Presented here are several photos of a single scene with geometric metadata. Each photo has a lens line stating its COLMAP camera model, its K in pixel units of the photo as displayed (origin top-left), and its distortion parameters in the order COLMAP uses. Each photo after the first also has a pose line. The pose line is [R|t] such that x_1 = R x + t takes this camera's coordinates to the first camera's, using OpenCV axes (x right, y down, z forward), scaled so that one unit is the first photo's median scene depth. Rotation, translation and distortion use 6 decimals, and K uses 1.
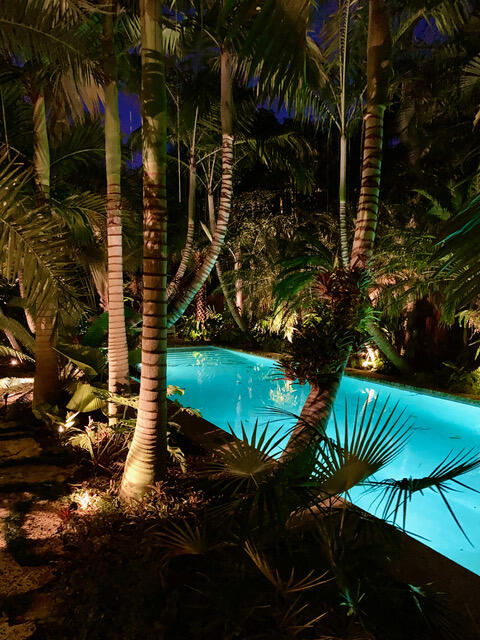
lens RADIAL K [[536.9, 0, 240.1], [0, 536.9, 319.9], [0, 0, 1]] dist [0.009675, -0.012691]
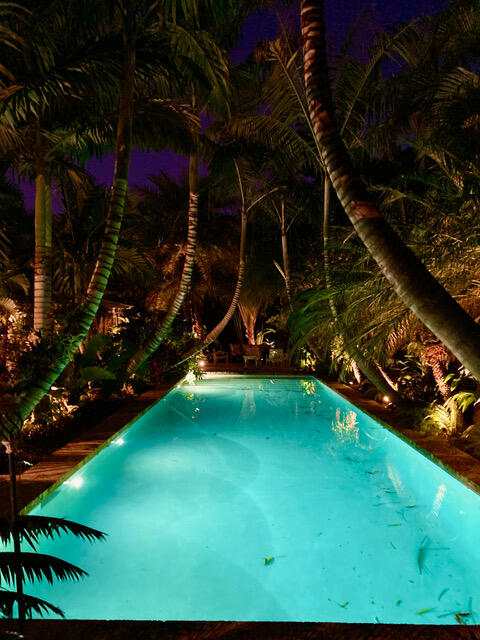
lens RADIAL K [[536.9, 0, 238.6], [0, 536.9, 319.8], [0, 0, 1]] dist [0.009675, -0.012691]
pose [[0.890091, -0.000431, -0.455783, 0.421768], [-0.027855, 0.998079, -0.055341, 0.002053], [0.454932, 0.061954, 0.888369, -0.003581]]
